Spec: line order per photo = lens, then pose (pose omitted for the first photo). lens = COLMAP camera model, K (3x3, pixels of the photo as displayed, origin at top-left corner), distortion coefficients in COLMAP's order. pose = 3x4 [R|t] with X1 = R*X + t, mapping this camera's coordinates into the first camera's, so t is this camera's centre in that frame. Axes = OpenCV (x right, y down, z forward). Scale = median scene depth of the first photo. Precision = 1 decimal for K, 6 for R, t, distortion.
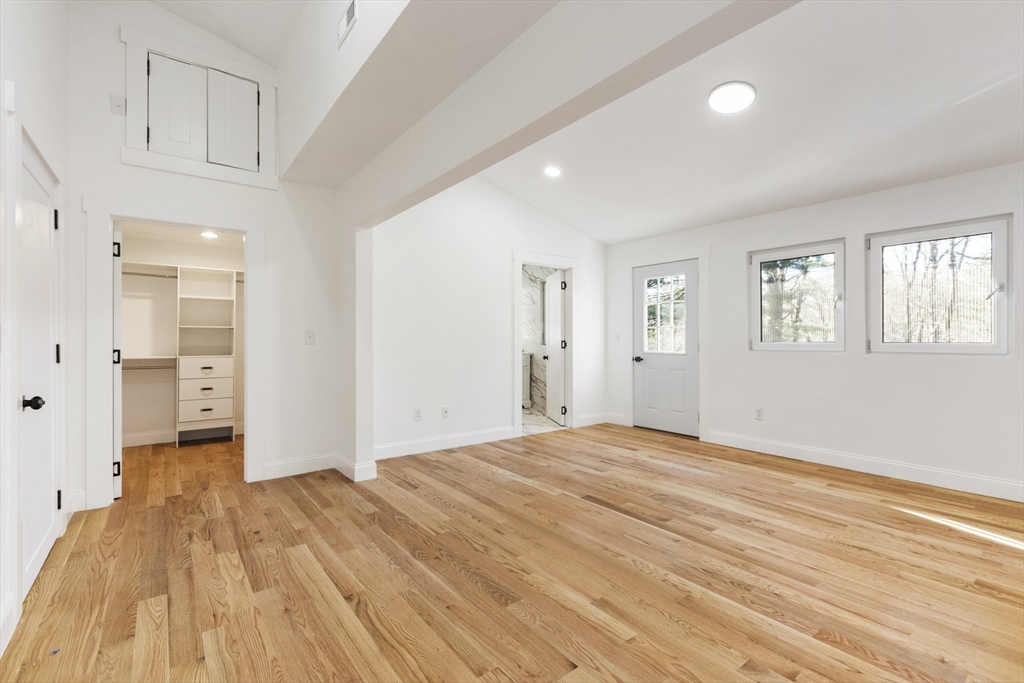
lens RADIAL K [[456.1, 0, 510.5], [0, 456.1, 340.0], [0, 0, 1]] dist [0.002002, -0.000383]
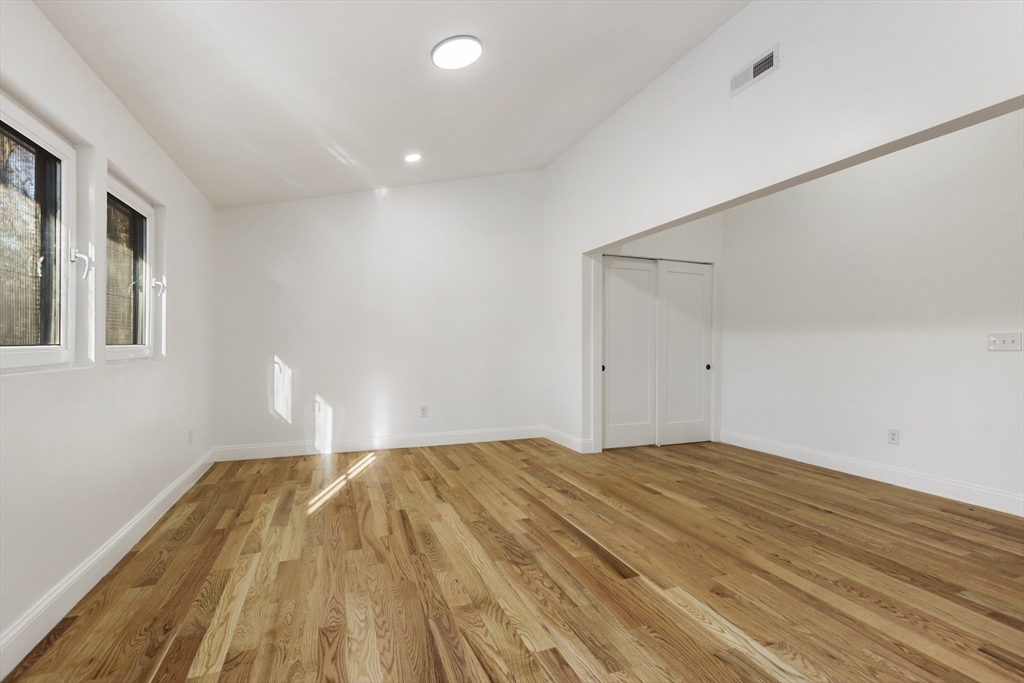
lens RADIAL K [[456.1, 0, 512.1], [0, 456.1, 341.0], [0, 0, 1]] dist [0.002002, -0.000383]
pose [[-0.959371, 0.000213, 0.282147, 0.166221], [-0.001364, 0.999985, -0.005393, 0.003761], [-0.282144, -0.005559, -0.959356, 1.994387]]
